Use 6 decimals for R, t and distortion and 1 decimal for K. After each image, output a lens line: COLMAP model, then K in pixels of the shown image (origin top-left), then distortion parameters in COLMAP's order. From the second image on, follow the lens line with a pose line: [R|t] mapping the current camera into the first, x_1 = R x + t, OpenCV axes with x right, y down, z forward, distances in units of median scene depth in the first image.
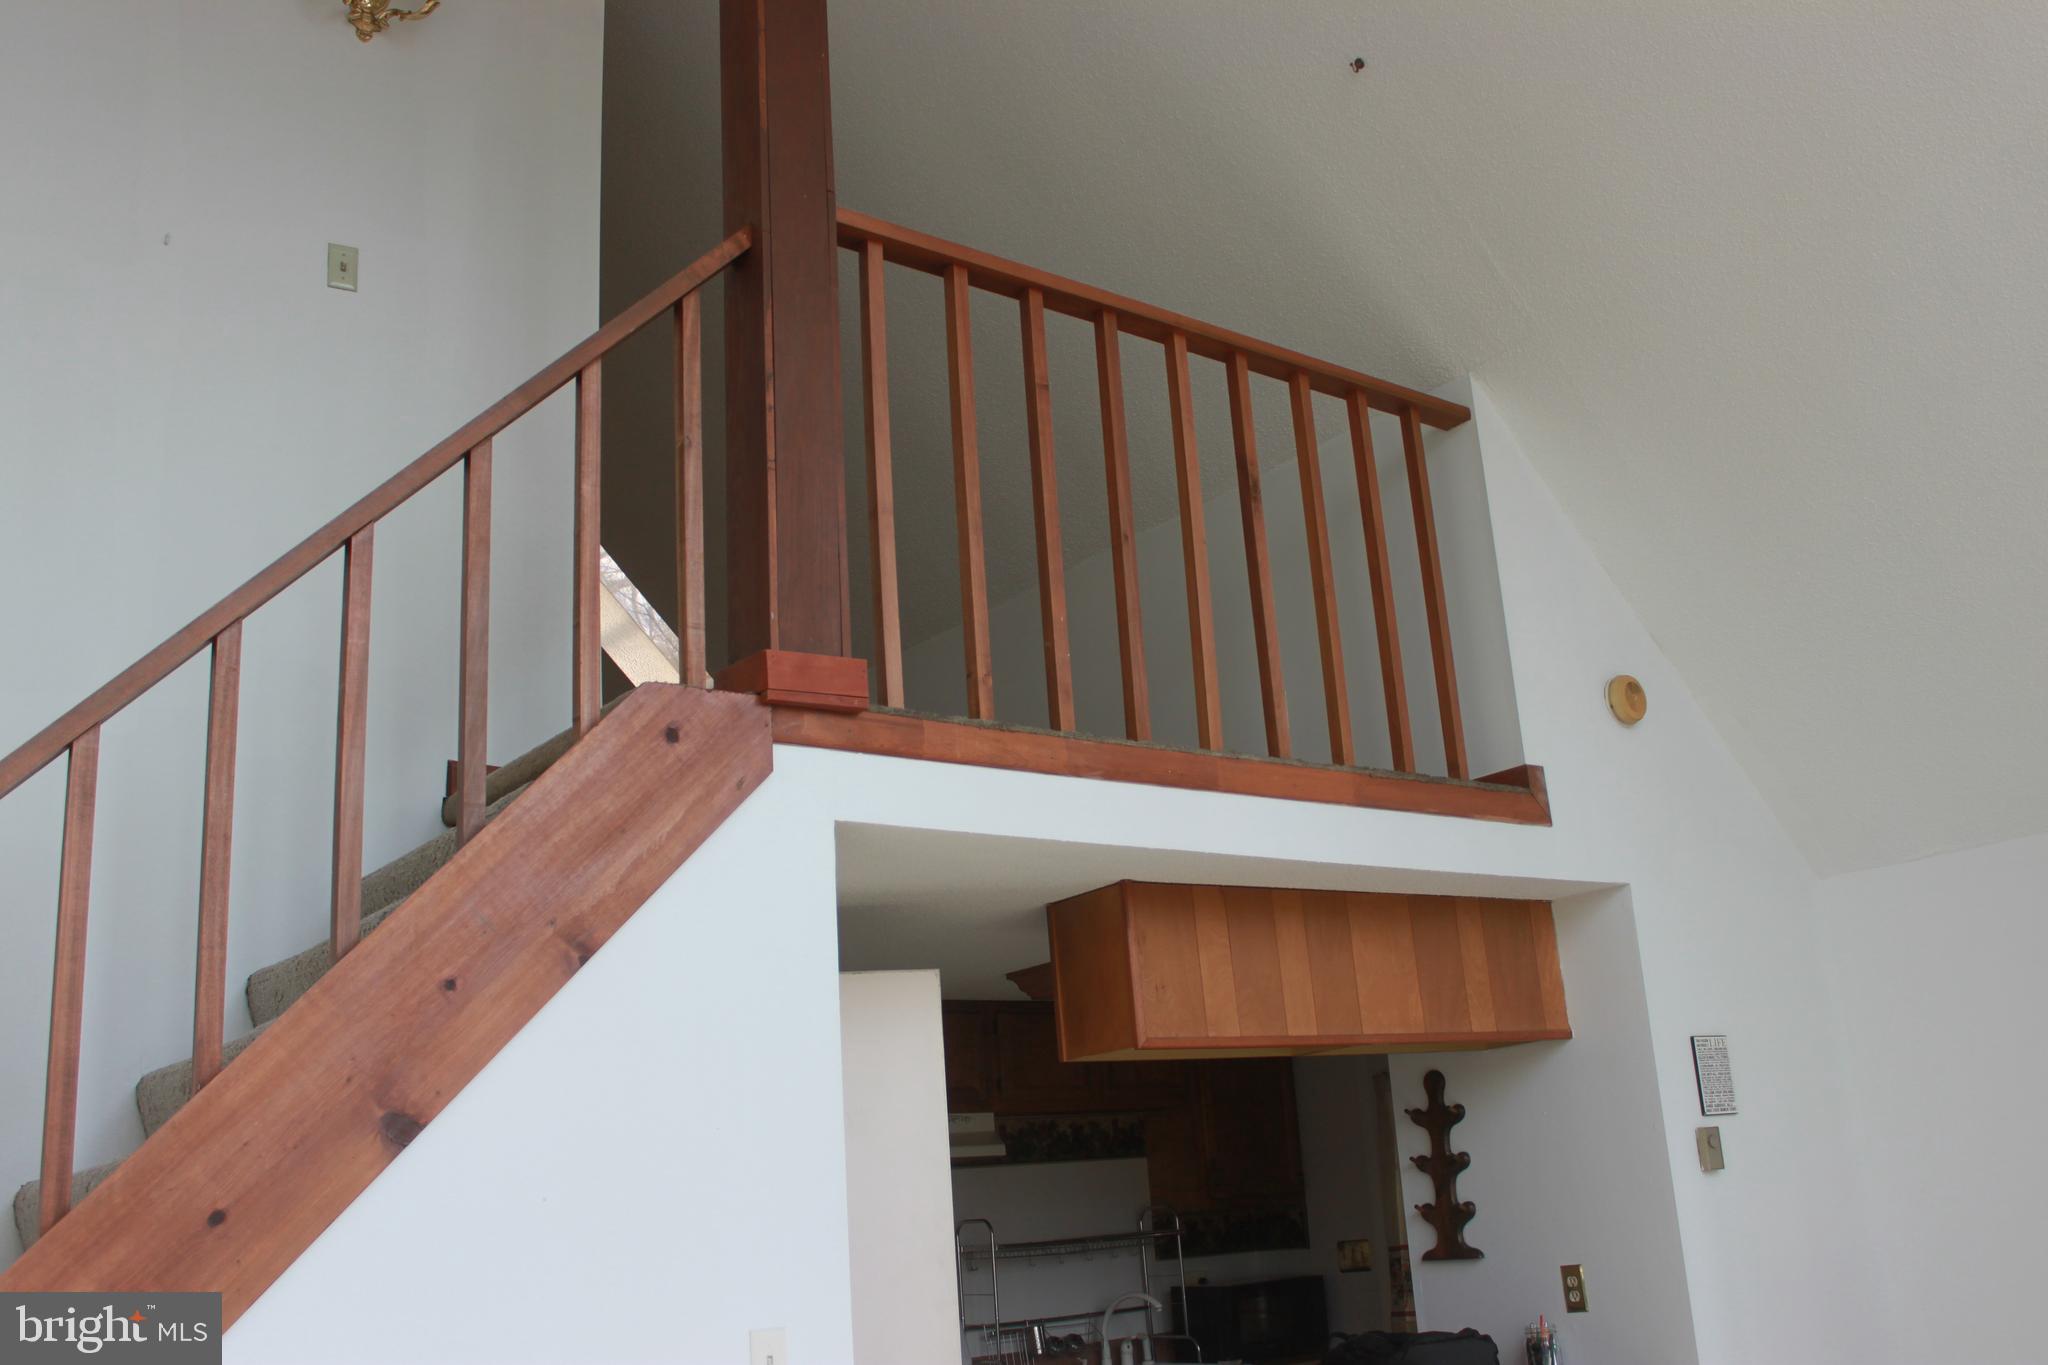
lens RADIAL K [[1906.0, 0, 1013.3], [0, 1906.0, 695.1], [0, 0, 1]] dist [-0.109223, 0.000000]
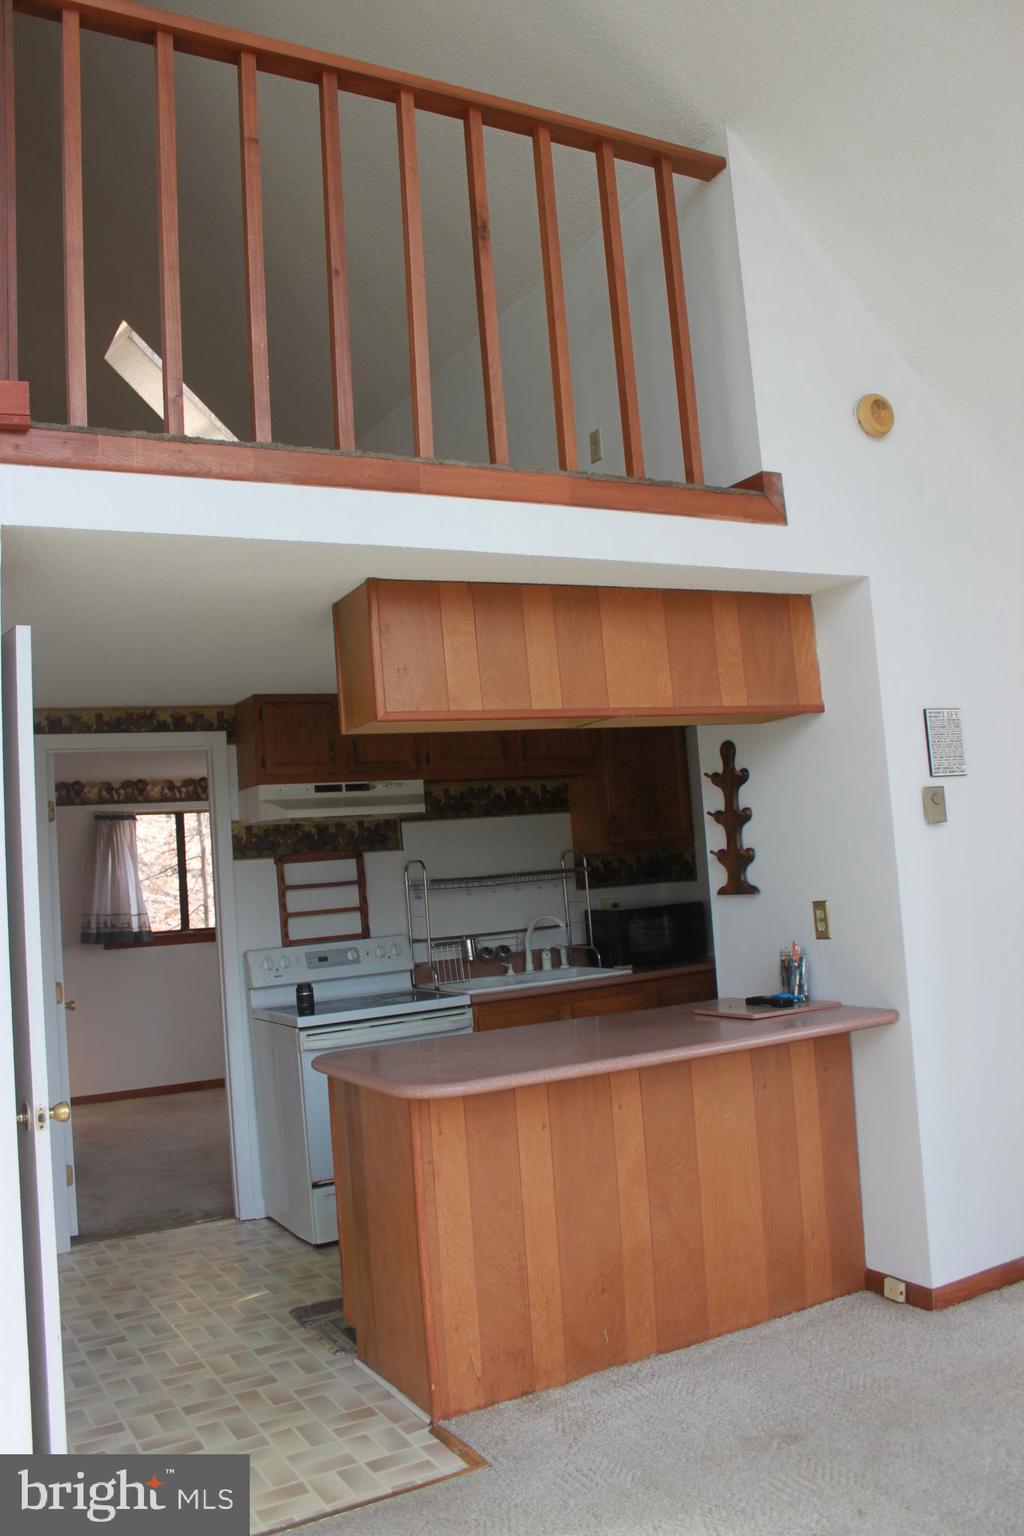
lens RADIAL K [[1285.0, 0, 511.9], [0, 1285.0, 759.2], [0, 0, 1]] dist [-0.154143, 0.119321]
pose [[0.989061, -0.016280, -0.146609, 0.224167], [0.044496, 0.980522, 0.191304, 0.052152], [0.140639, -0.195735, 0.970520, 0.201188]]
